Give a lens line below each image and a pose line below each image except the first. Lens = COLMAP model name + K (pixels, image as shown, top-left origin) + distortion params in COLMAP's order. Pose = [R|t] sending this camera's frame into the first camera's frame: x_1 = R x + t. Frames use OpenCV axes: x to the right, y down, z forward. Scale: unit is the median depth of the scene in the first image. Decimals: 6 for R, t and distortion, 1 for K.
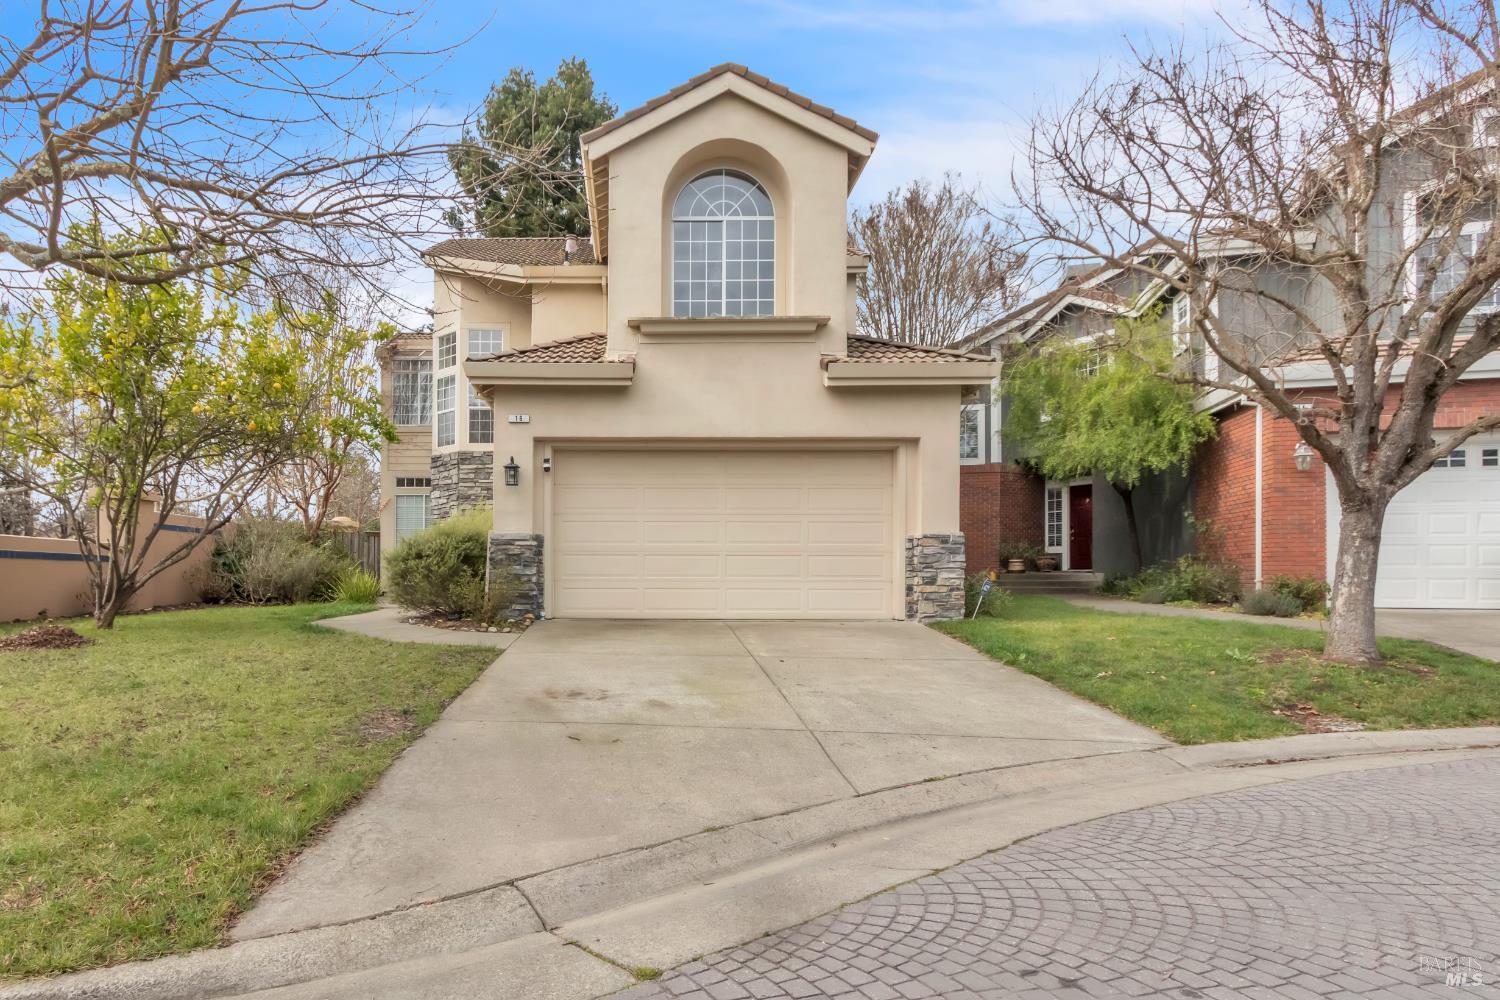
lens RADIAL K [[676.8, 0, 750.0], [0, 676.8, 500.0], [0, 0, 1]] dist [0.002549, 0.000501]
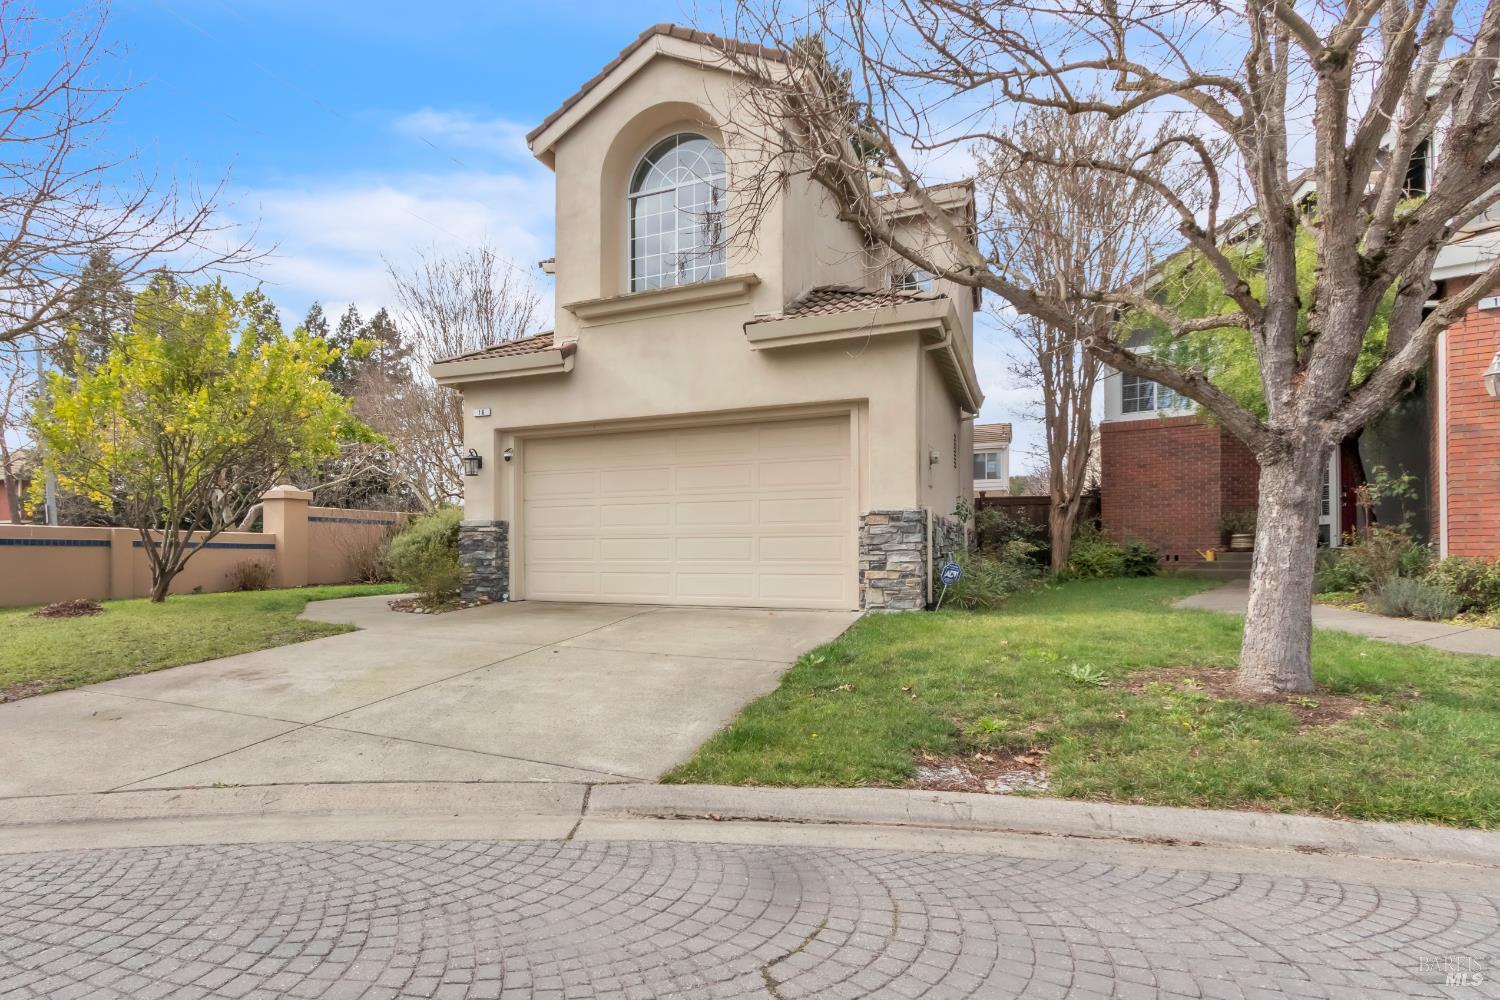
lens RADIAL K [[705.7, 0, 753.6], [0, 705.7, 474.4], [0, 0, 1]] dist [0.004033, 0.000685]
pose [[0.930104, -0.045286, -0.364494, 0.449896], [0.044864, 0.998947, -0.009630, 0.006830], [0.364547, -0.007396, 0.931156, 0.117788]]
